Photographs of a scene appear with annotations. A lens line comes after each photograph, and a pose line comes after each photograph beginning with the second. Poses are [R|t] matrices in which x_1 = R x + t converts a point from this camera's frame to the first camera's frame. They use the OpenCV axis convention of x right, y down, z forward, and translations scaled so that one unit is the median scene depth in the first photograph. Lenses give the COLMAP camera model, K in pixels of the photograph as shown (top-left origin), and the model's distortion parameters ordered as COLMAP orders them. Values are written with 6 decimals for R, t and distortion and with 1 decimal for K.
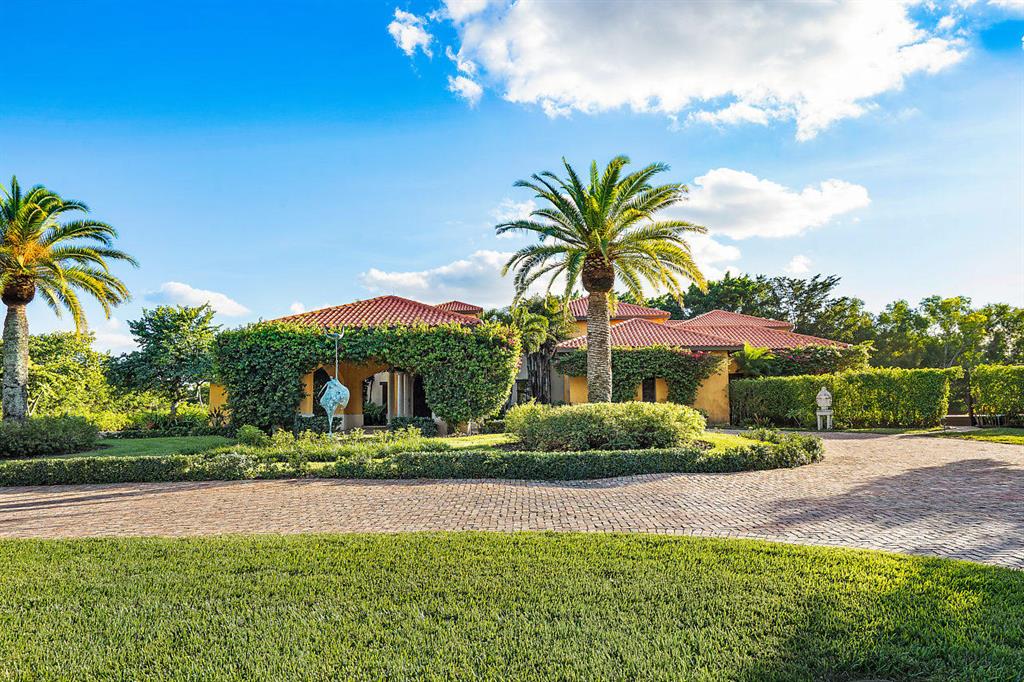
lens RADIAL K [[673.6, 0, 510.0], [0, 673.6, 339.6], [0, 0, 1]] dist [0.000902, 0.000635]
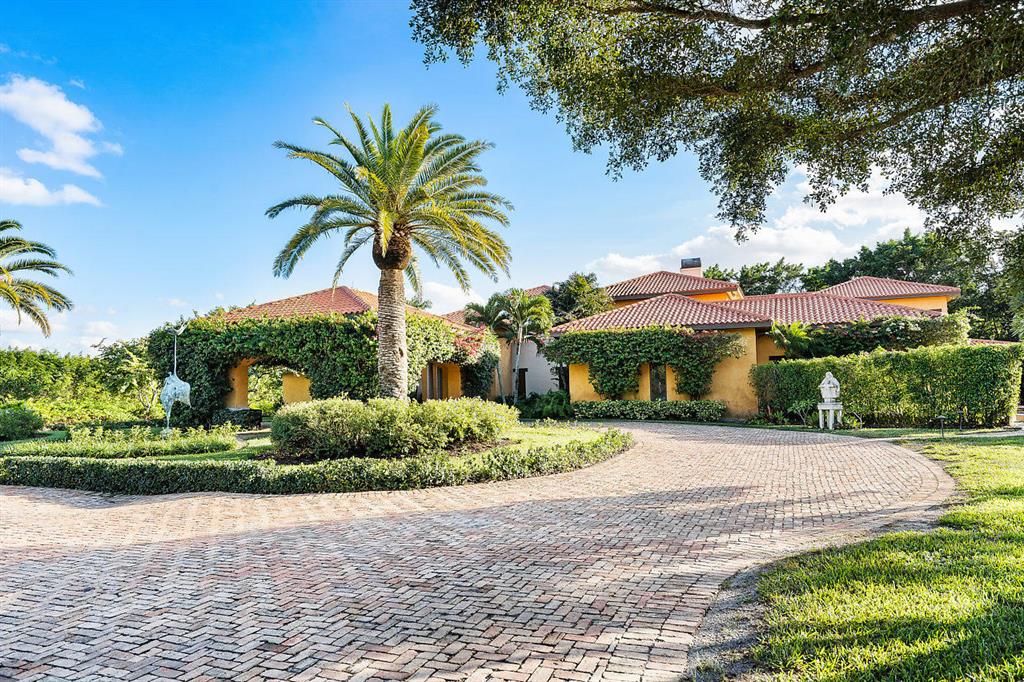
lens RADIAL K [[673.6, 0, 512.1], [0, 673.6, 343.5], [0, 0, 1]] dist [0.000902, 0.000635]
pose [[0.936876, -0.030069, -0.348366, 0.348576], [0.039288, 0.999039, 0.019427, 0.007890], [0.347447, -0.031887, 0.937157, 0.146652]]
